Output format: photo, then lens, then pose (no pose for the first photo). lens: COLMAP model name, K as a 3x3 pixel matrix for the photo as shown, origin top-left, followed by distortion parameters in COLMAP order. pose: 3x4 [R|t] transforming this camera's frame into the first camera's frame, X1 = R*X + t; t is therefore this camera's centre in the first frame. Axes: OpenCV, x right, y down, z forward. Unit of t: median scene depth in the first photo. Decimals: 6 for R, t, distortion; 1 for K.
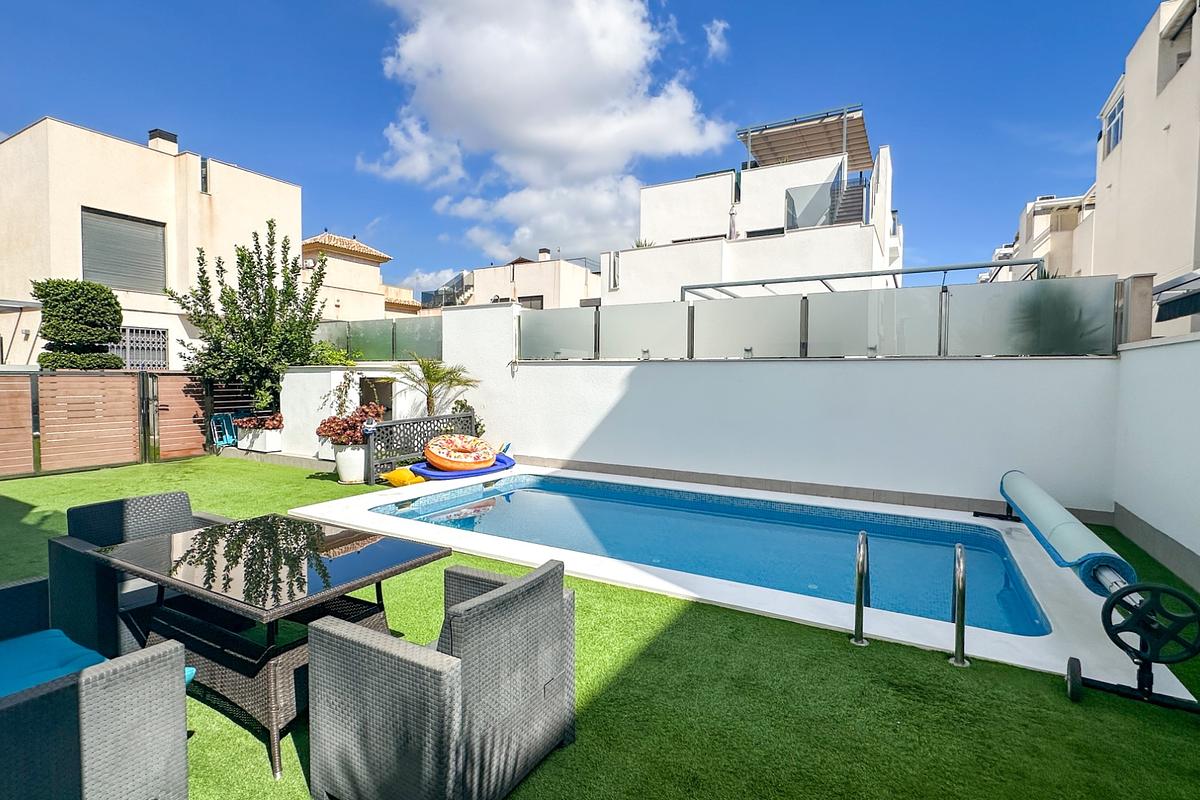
lens RADIAL K [[566.8, 0, 600.0], [0, 566.8, 400.0], [0, 0, 1]] dist [0.000416, 0.000911]
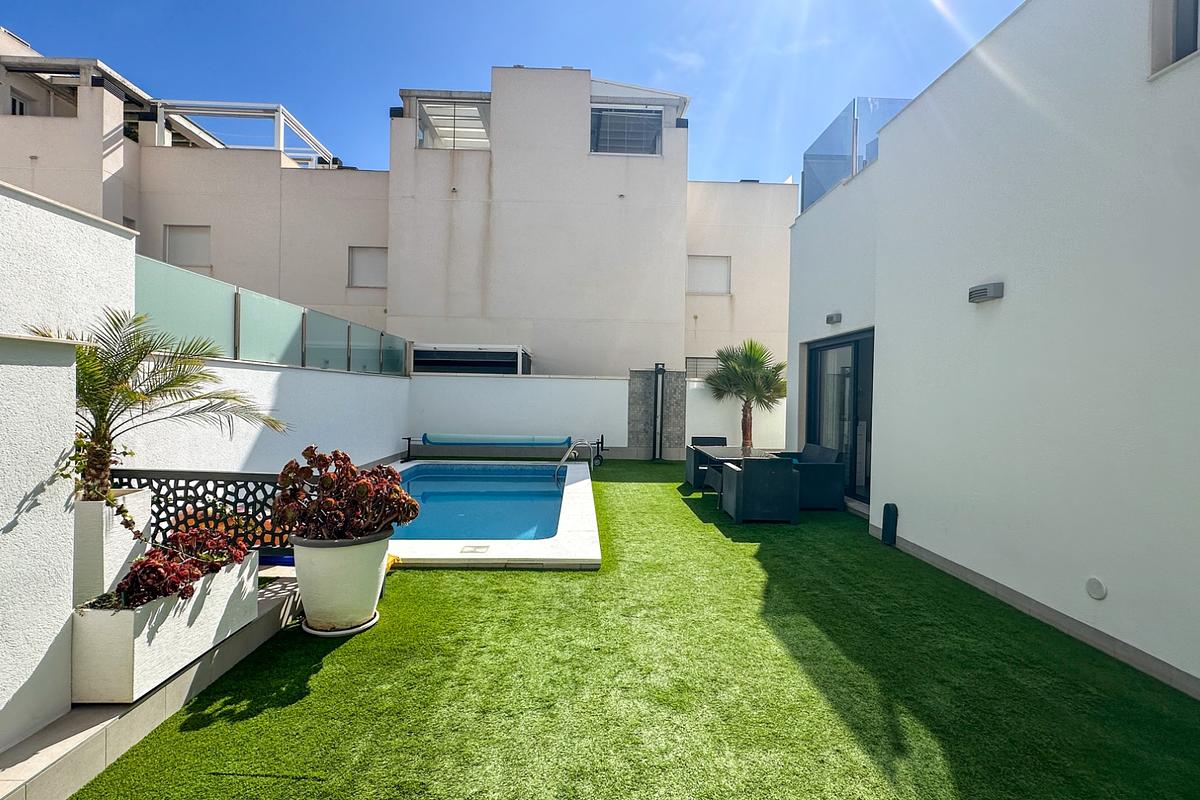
lens RADIAL K [[564.9, 0, 601.3], [0, 564.9, 397.6], [0, 0, 1]] dist [-0.000551, 0.000696]
pose [[-0.522208, -0.021033, 0.852558, -0.795948], [0.013093, 0.999380, 0.032675, -0.038205], [-0.852717, 0.028225, -0.521609, 0.916827]]
